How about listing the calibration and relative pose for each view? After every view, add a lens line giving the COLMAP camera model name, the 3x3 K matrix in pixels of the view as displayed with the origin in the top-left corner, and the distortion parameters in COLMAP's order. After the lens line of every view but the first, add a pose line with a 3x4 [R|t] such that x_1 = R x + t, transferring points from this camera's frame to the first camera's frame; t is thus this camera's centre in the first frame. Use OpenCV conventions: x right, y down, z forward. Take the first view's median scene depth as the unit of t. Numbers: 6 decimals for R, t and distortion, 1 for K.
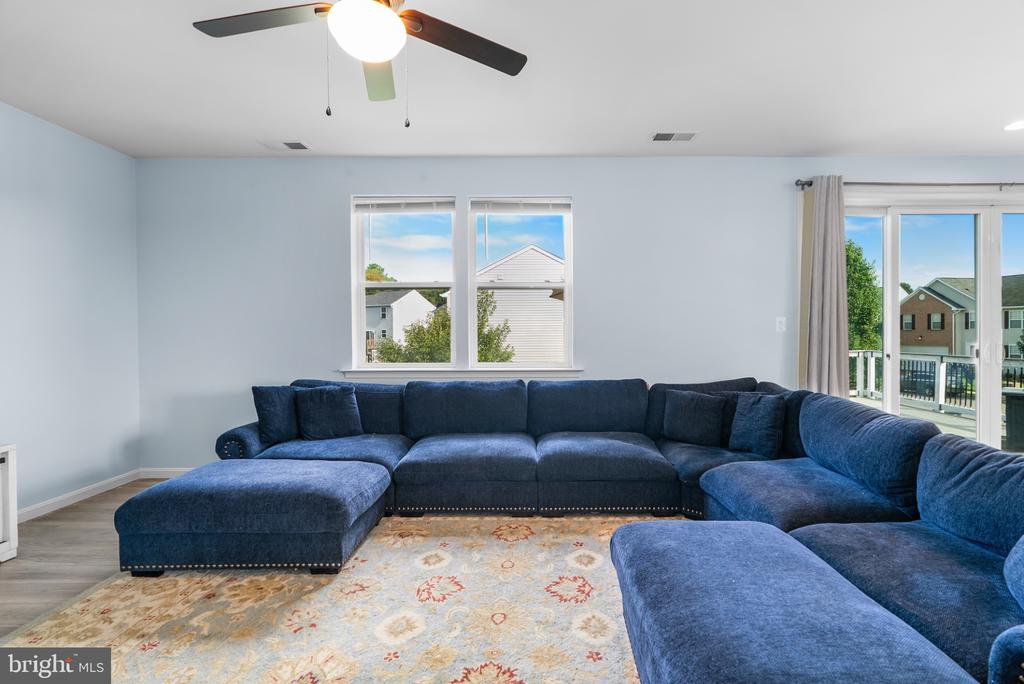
lens RADIAL K [[472.4, 0, 512.9], [0, 472.4, 334.6], [0, 0, 1]] dist [-0.002660, 0.000309]
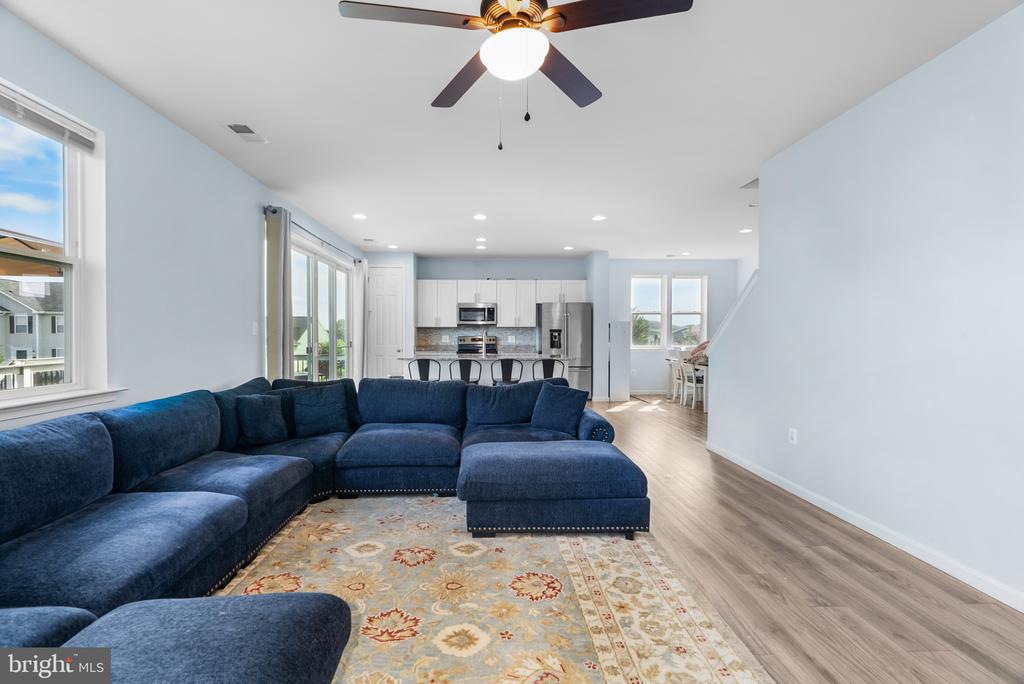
lens RADIAL K [[472.4, 0, 511.6], [0, 472.4, 342.0], [0, 0, 1]] dist [-0.002660, 0.000309]
pose [[-0.067020, -0.011418, 0.997686, -0.800916], [0.004969, 0.999918, 0.011777, -0.001926], [-0.997739, 0.005747, -0.066958, 0.636169]]
